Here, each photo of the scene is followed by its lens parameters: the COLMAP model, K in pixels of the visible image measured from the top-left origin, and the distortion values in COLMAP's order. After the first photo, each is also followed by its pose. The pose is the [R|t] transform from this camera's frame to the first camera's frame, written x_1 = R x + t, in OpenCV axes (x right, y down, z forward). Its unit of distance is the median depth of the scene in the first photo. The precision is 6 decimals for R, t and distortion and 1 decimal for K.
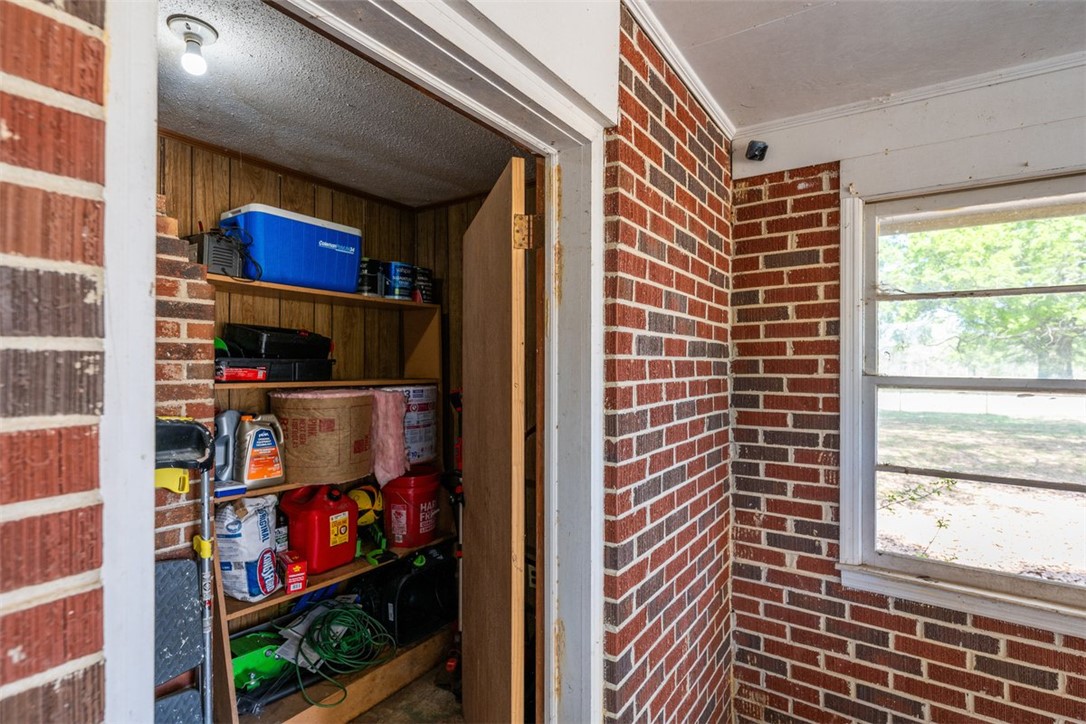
lens RADIAL K [[532.9, 0, 541.1], [0, 532.9, 362.3], [0, 0, 1]] dist [0.003478, 0.000412]
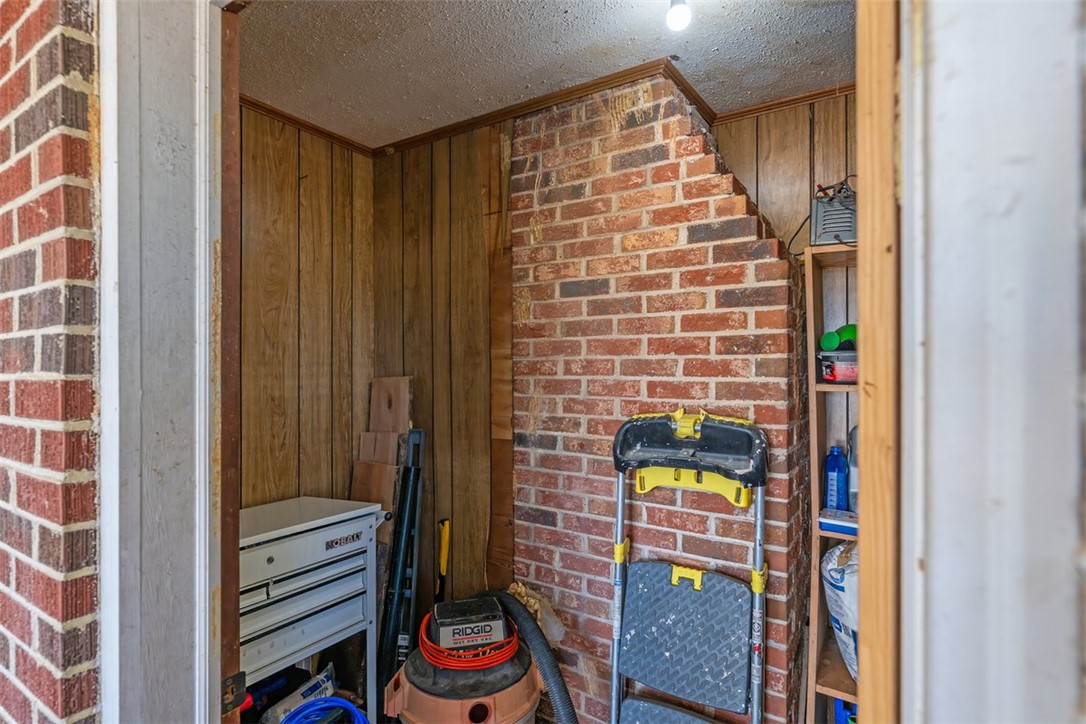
lens RADIAL K [[532.9, 0, 542.5], [0, 532.9, 370.7], [0, 0, 1]] dist [0.003478, 0.000412]
pose [[0.017744, -0.002032, -0.999840, 0.190821], [0.003253, 0.999993, -0.001974, 0.022880], [0.999837, -0.003218, 0.017751, 0.640901]]
